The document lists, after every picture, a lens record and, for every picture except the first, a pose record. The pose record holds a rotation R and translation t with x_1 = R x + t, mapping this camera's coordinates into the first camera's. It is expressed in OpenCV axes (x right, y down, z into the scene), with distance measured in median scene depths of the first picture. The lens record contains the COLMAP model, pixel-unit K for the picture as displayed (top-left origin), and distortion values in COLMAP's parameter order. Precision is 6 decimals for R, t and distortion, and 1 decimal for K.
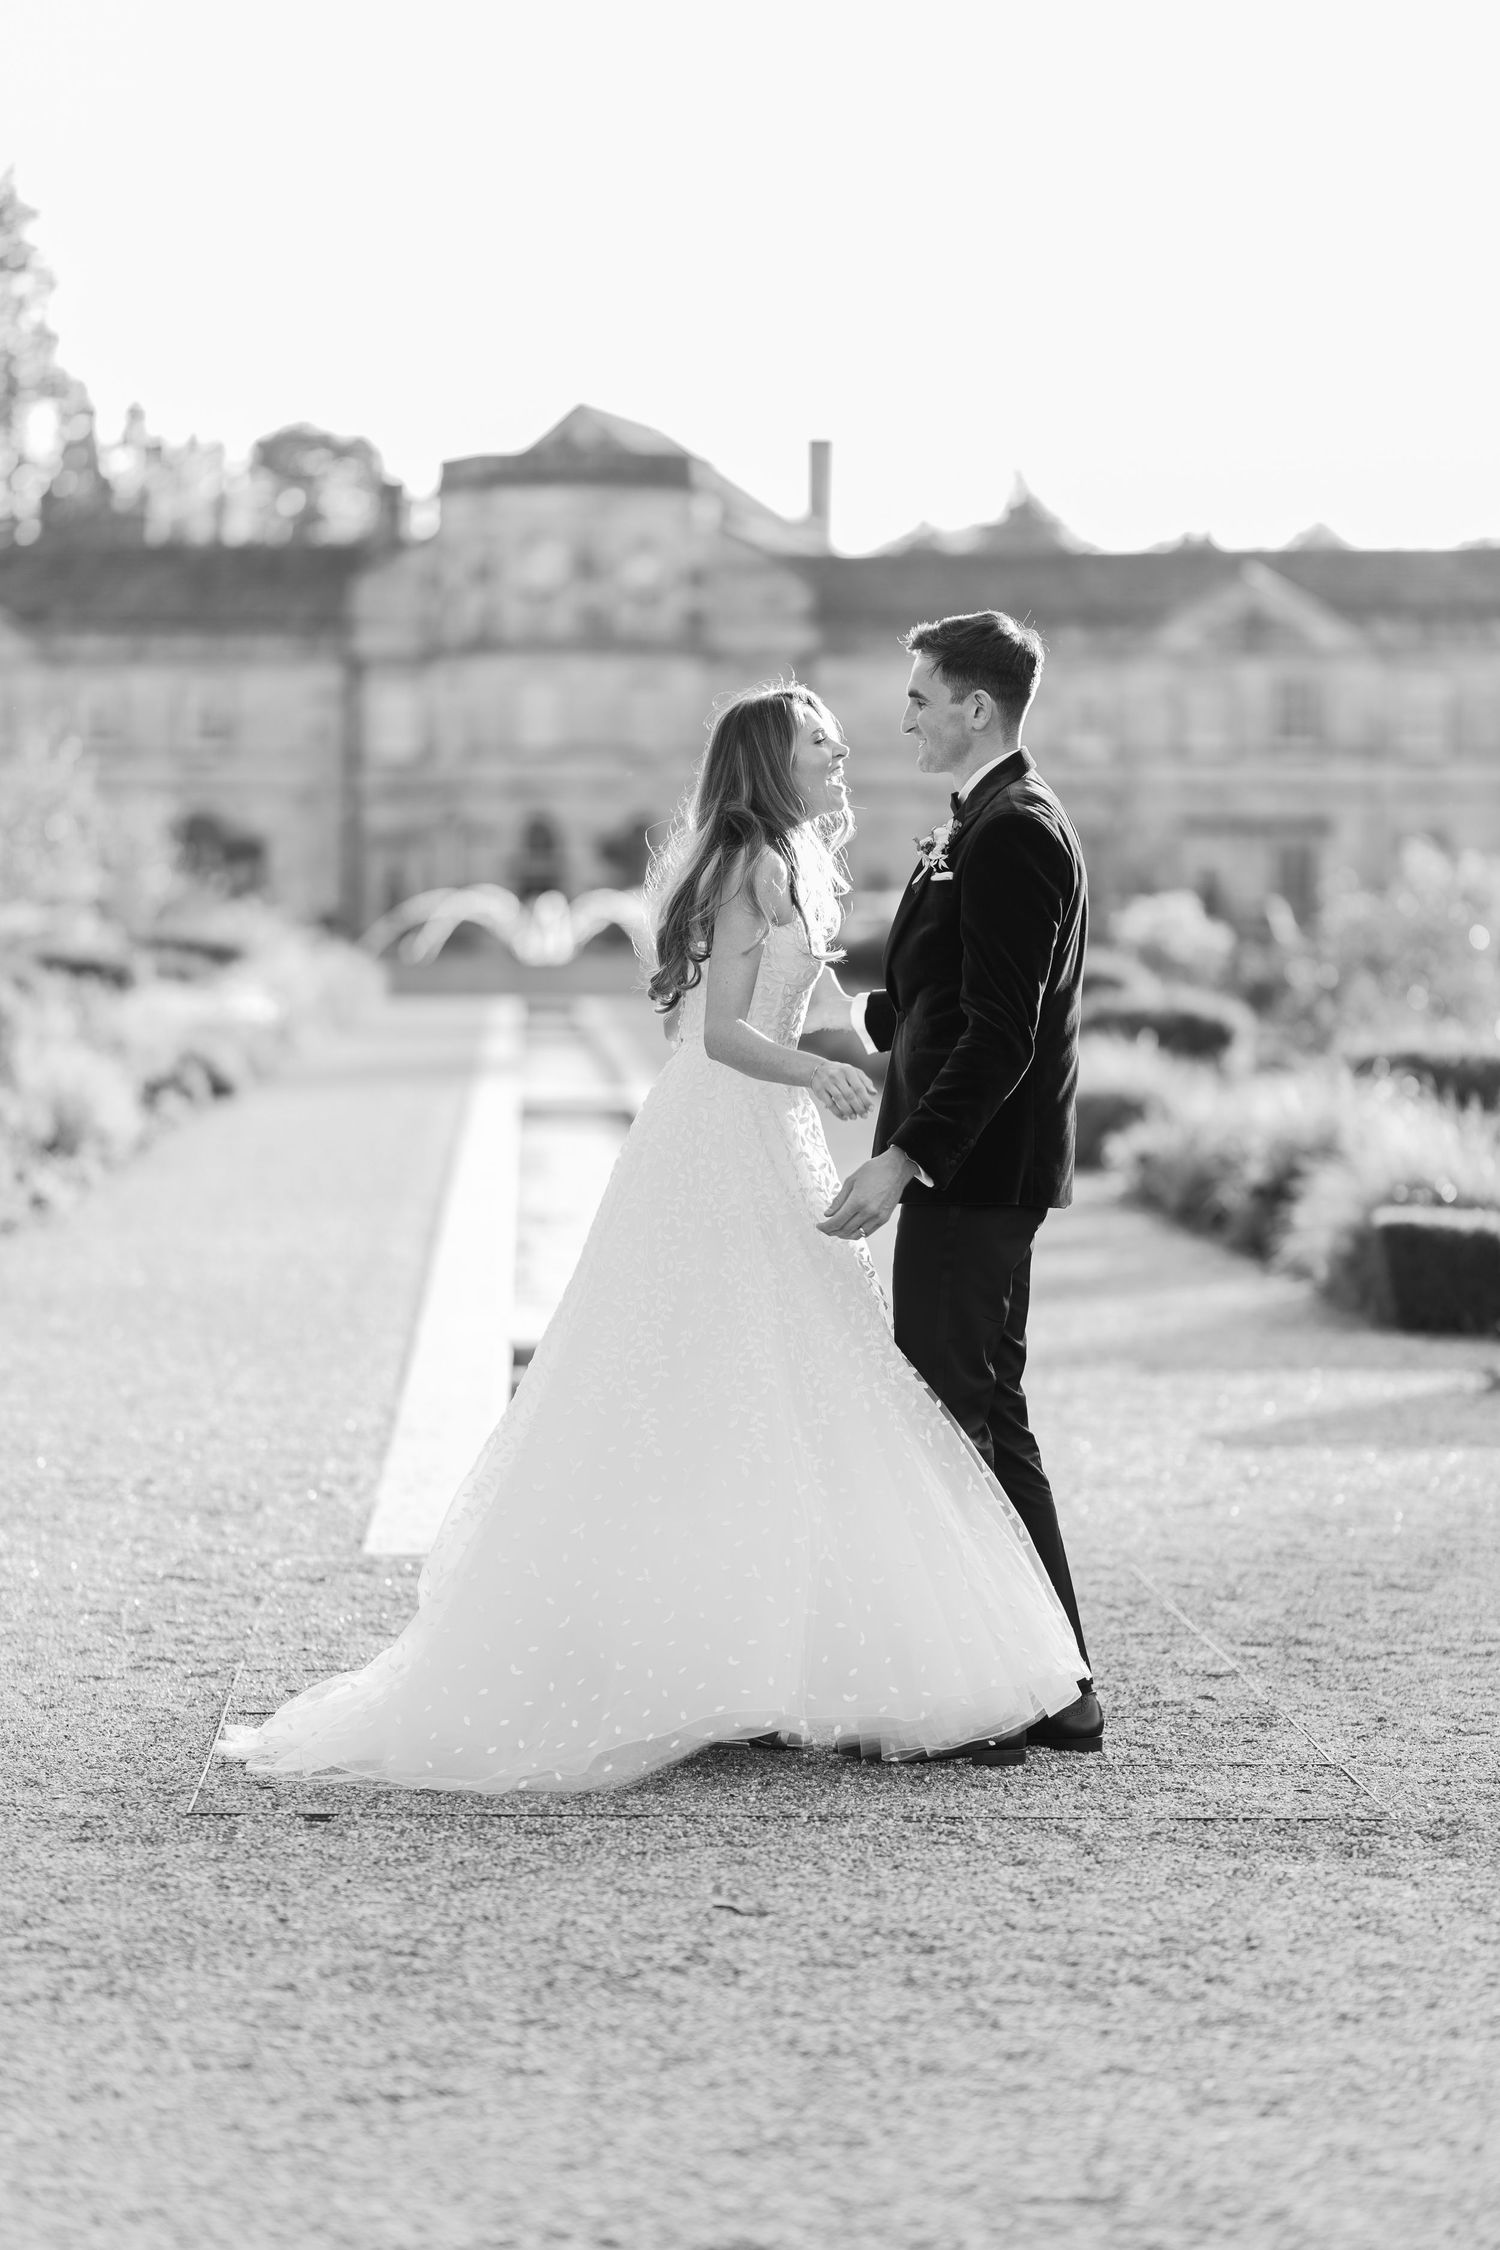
lens RADIAL K [[6069.3, 0, 786.9], [0, 6069.3, 1128.9], [0, 0, 1]] dist [-0.007871, 0.547043]
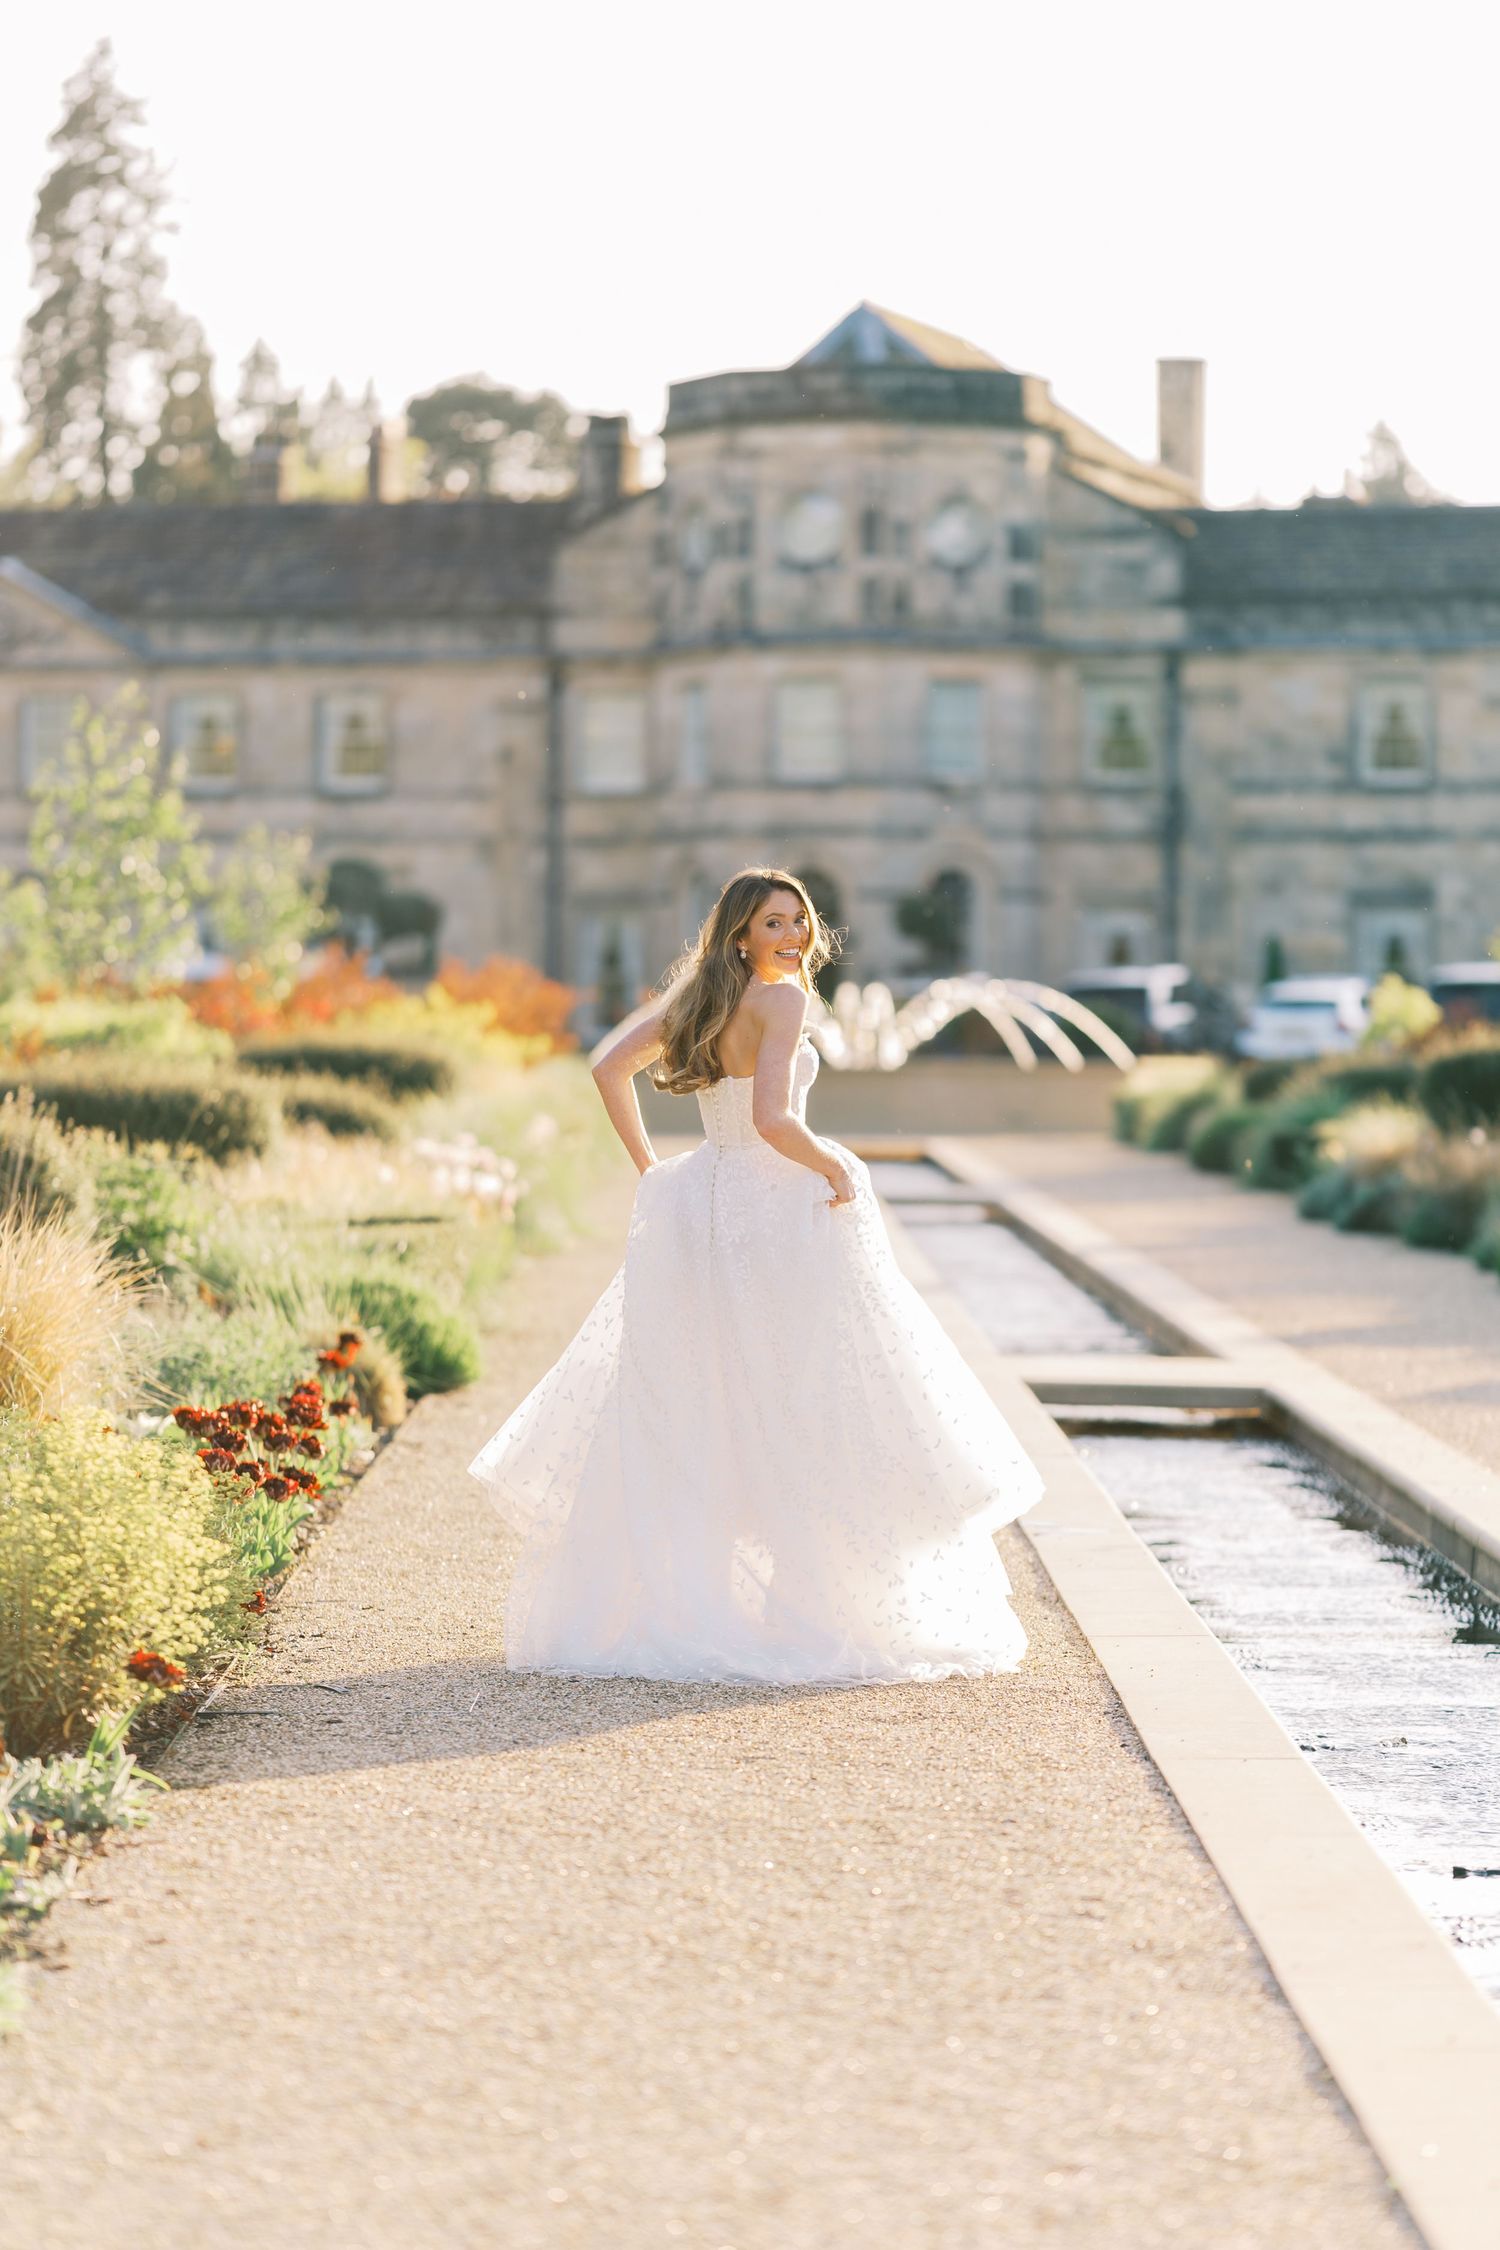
lens RADIAL K [[6473.5, 0, 750.0], [0, 6473.5, 1125.0], [0, 0, 1]] dist [-0.033802, 0.812758]
pose [[0.999512, -0.002947, -0.031099, -0.108169], [0.002433, 0.999860, -0.016578, -0.035811], [0.031144, 0.016494, 0.999379, 0.996650]]
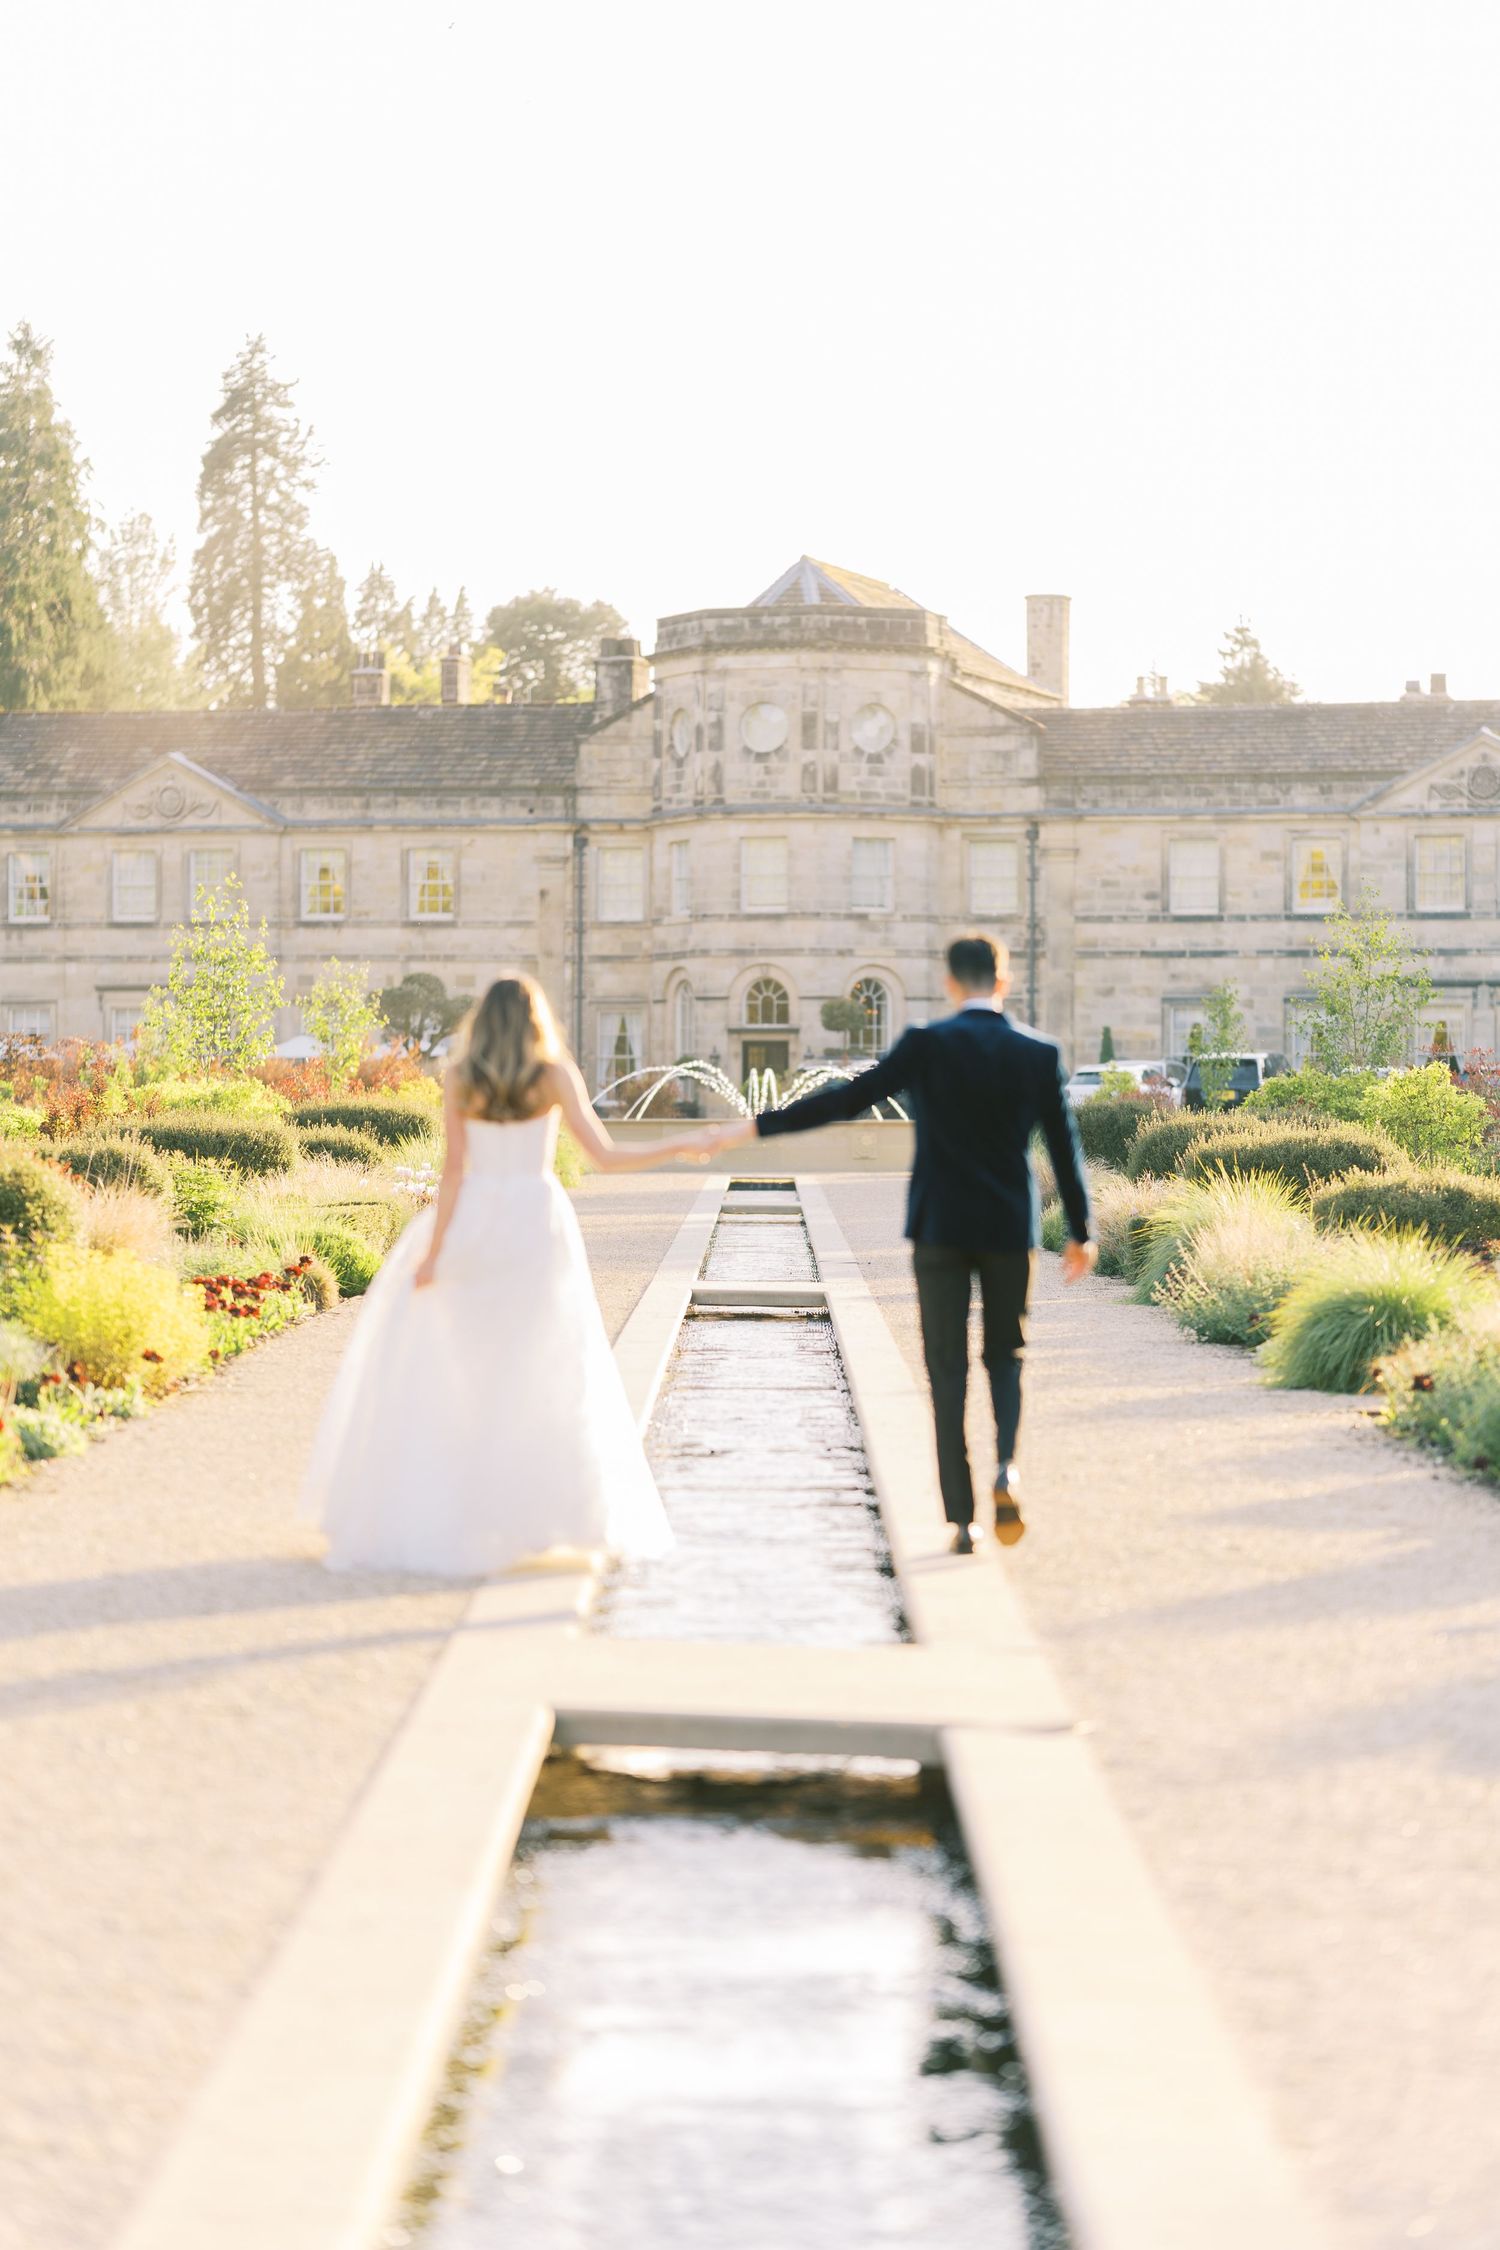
lens RADIAL K [[5627.1, 0, 750.0], [0, 5627.1, 1125.0], [0, 0, 1]] dist [0.064929, 0.274874]
pose [[0.998761, -0.004294, -0.049575, 0.009901], [0.002978, 0.999642, -0.026583, -0.014826], [0.049672, 0.026402, 0.998417, 0.362391]]
